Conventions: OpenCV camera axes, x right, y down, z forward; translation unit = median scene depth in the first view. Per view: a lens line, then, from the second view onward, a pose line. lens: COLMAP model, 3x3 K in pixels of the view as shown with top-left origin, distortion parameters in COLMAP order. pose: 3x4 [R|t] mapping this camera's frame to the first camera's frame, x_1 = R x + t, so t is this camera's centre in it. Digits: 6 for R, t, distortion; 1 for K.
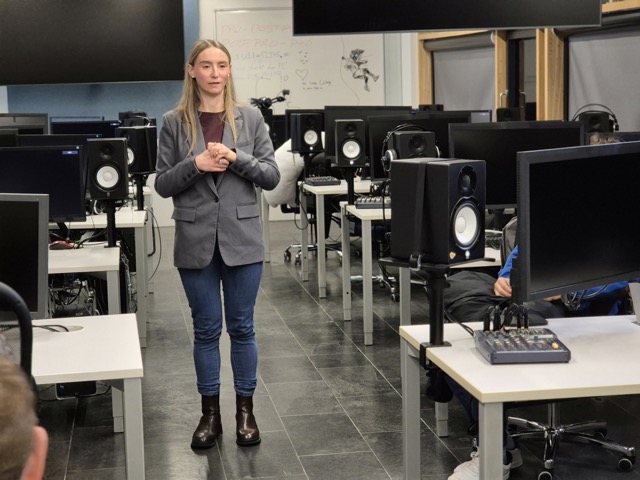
lens RADIAL K [[1282.1, 0, 320.7], [0, 1282.1, 239.2], [0, 0, 1]] dist [0.013482, 0.000000]
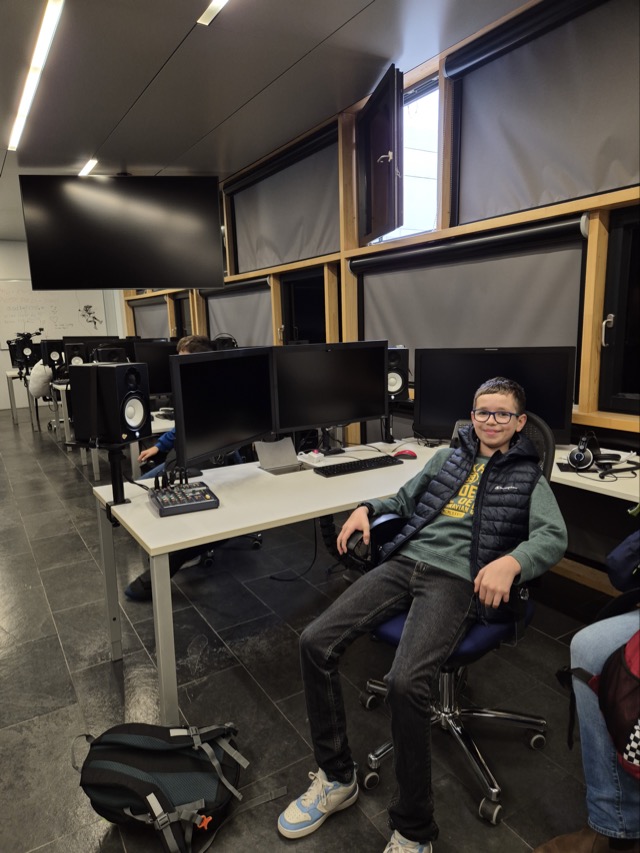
lens RADIAL K [[567.6, 0, 321.1], [0, 567.6, 424.8], [0, 0, 1]] dist [0.012003, 0.001507]
pose [[0.929410, -0.071565, 0.362044, 0.050584], [0.056818, 0.997069, 0.051230, -0.010982], [-0.364649, -0.027043, 0.930752, 0.245146]]
